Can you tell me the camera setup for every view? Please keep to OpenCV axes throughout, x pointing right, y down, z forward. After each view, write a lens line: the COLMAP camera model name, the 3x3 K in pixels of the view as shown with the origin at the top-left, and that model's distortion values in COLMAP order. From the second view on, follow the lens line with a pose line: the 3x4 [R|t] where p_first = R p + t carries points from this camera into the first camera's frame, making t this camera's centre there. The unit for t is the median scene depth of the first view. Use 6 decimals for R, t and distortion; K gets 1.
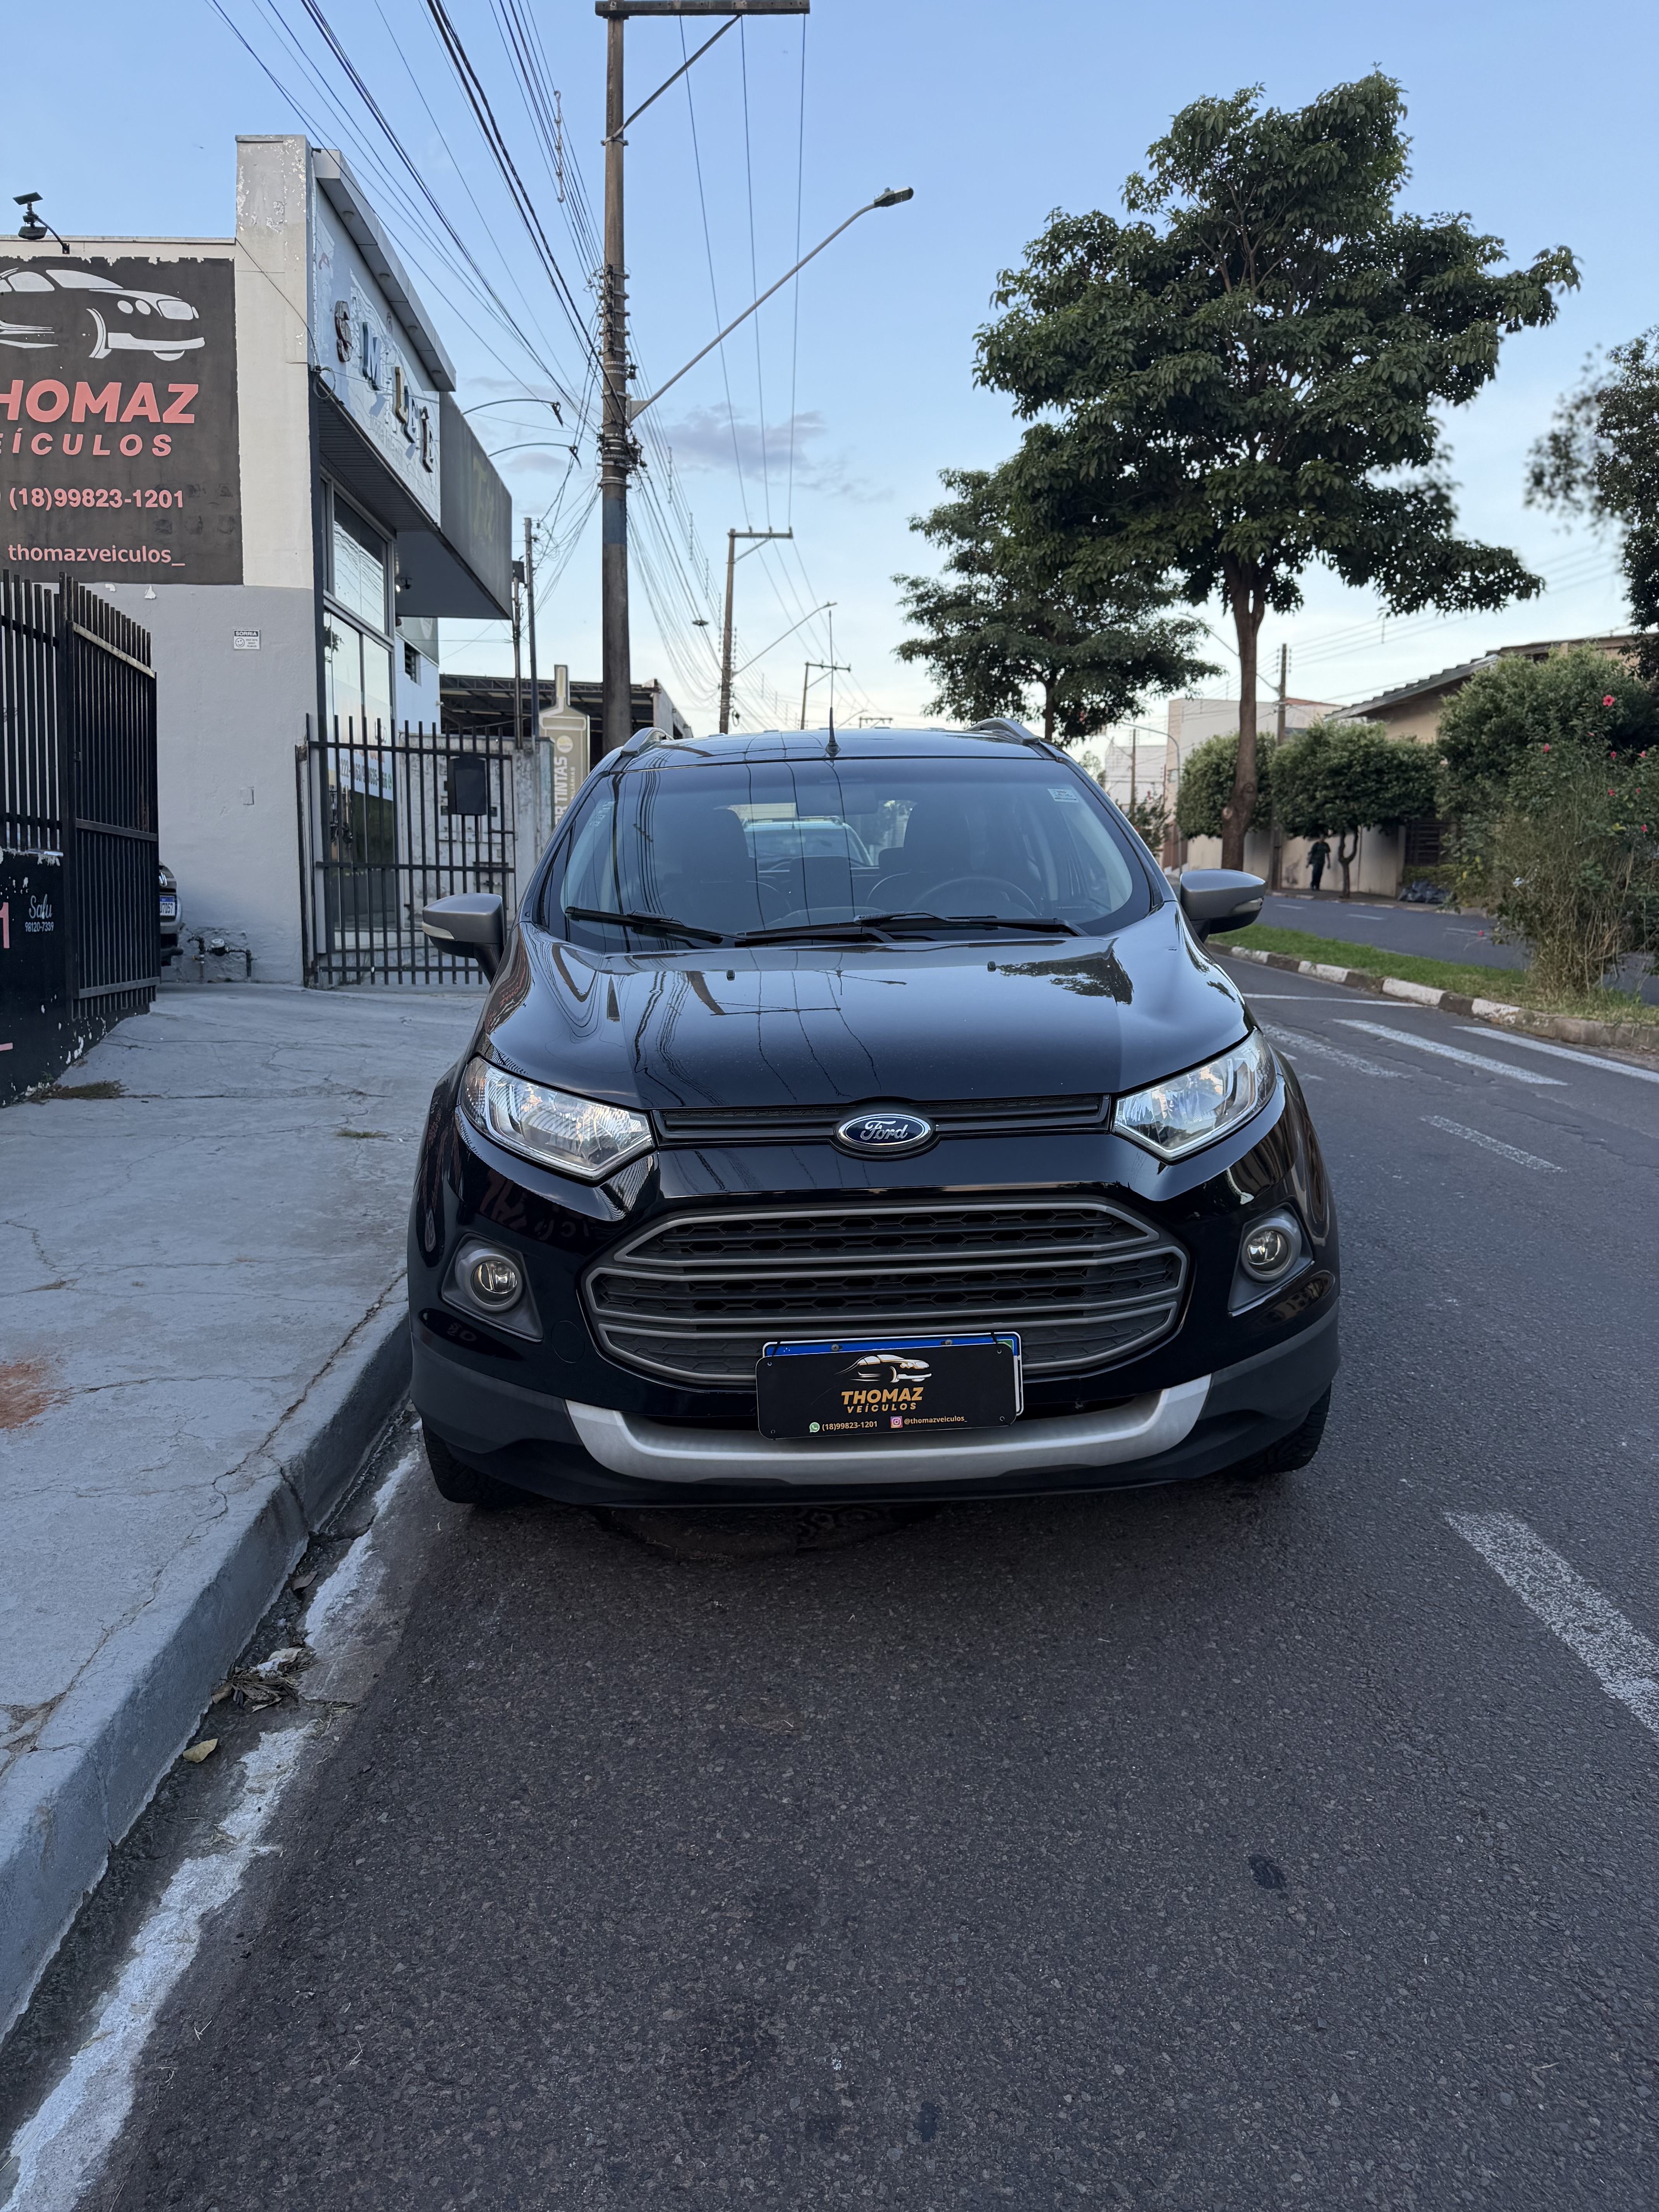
lens RADIAL K [[1581.9, 0, 822.7], [0, 1581.9, 1109.6], [0, 0, 1]] dist [0.001402, -0.010348]
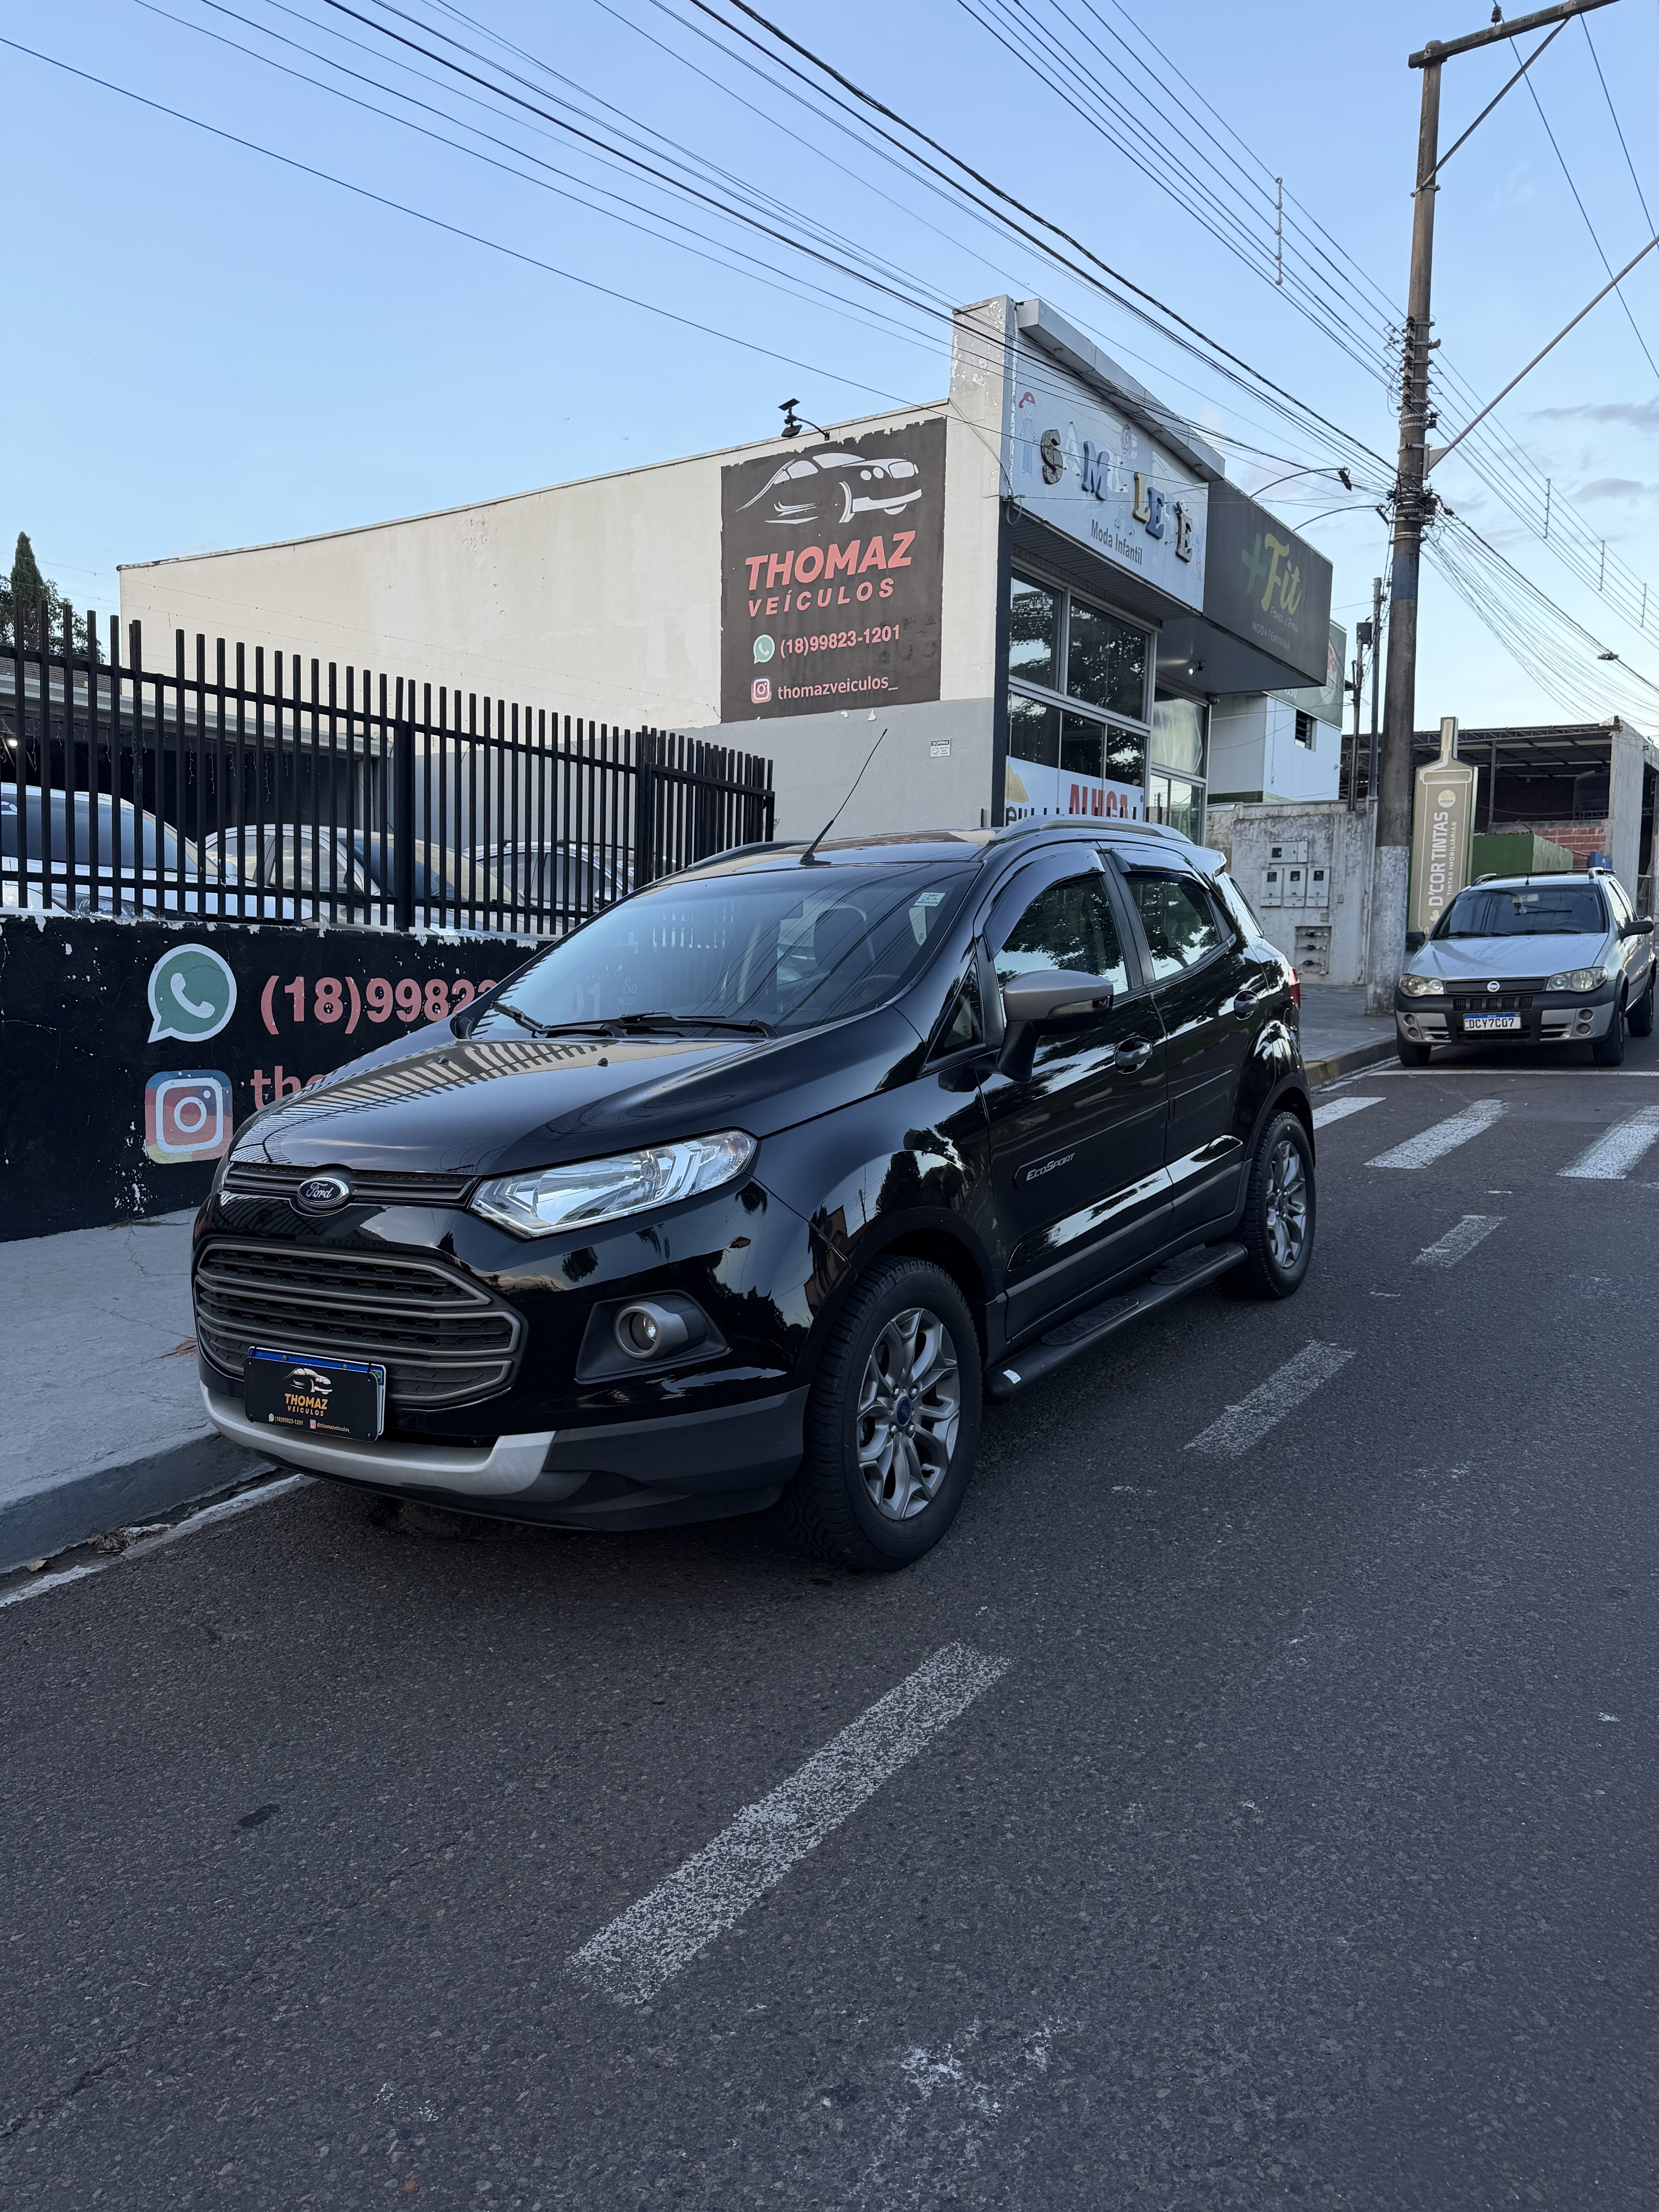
lens RADIAL K [[1554.5, 0, 833.5], [0, 1554.5, 1101.6], [0, 0, 1]] dist [0.098825, -0.149395]
pose [[0.815602, 0.047540, -0.576657, 0.241585], [-0.070256, 0.997382, -0.017143, -0.015019], [0.574333, 0.054495, 0.816806, 0.042259]]
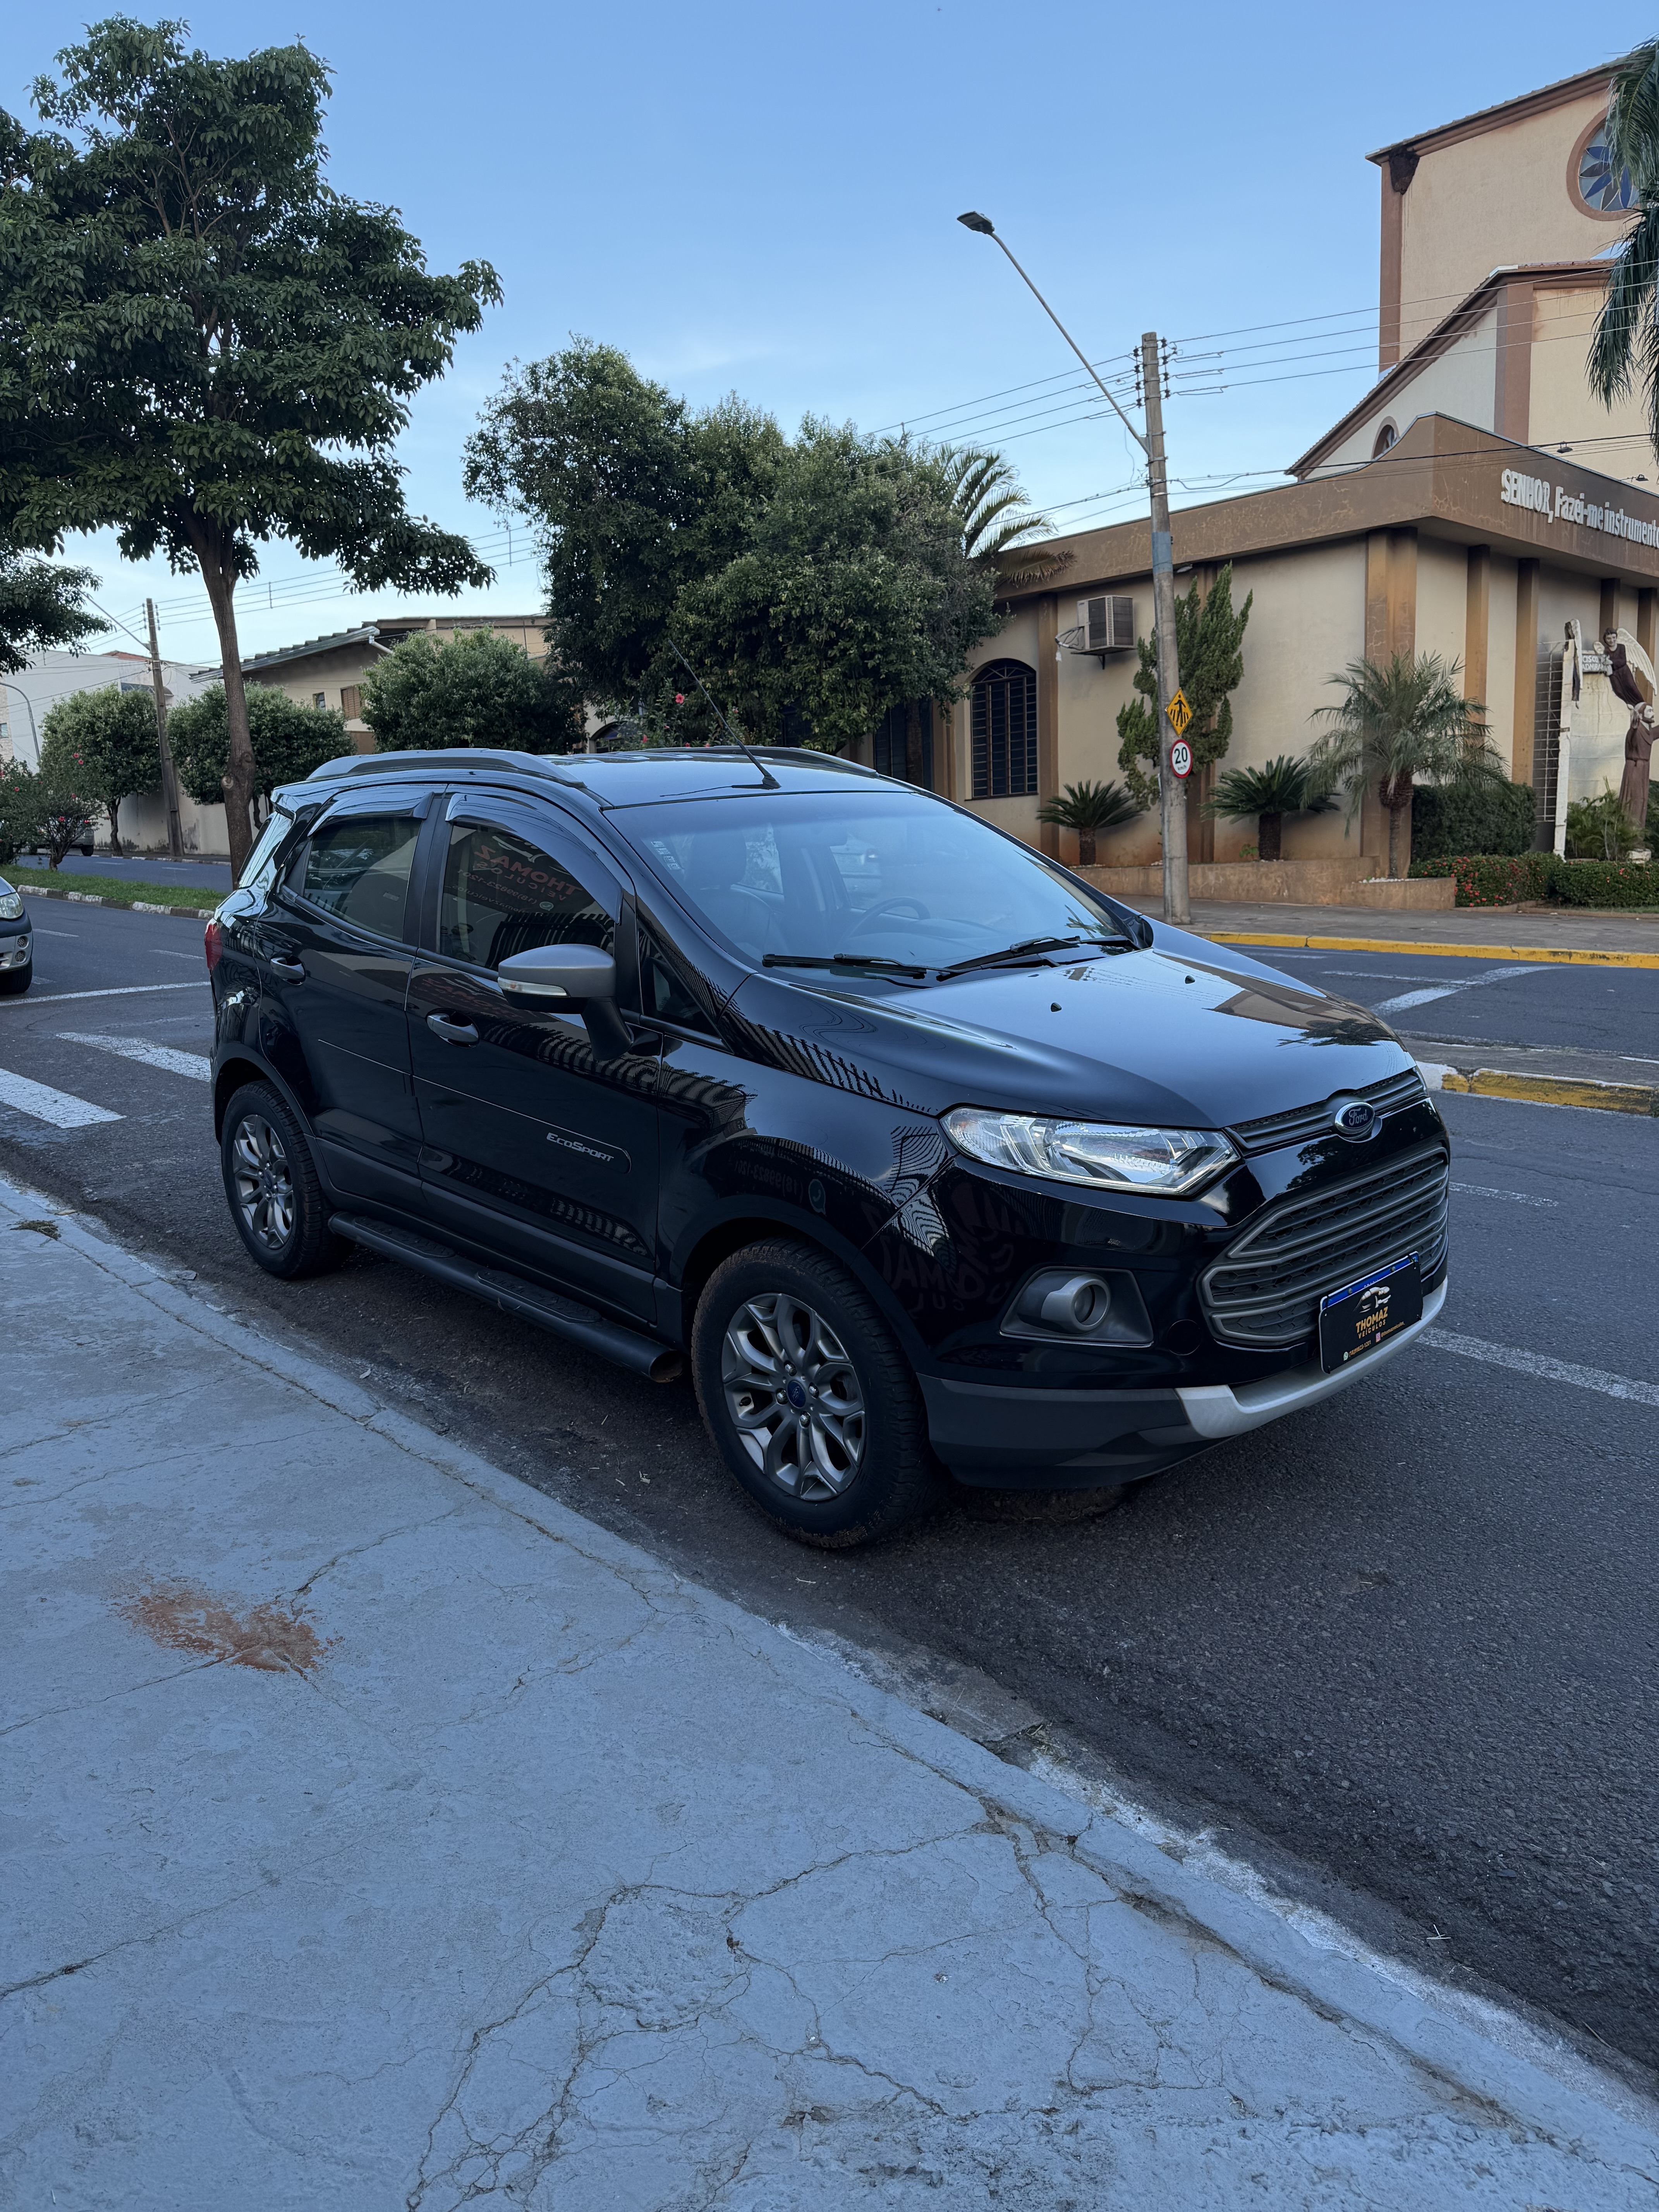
lens RADIAL K [[1566.1, 0, 832.5], [0, 1566.1, 1105.9], [0, 0, 1]] dist [0.024801, -0.027957]
pose [[0.747022, -0.134950, 0.650958, -0.244666], [0.118421, 0.990532, 0.069450, -0.030008], [-0.654167, 0.025206, 0.755930, 0.066168]]
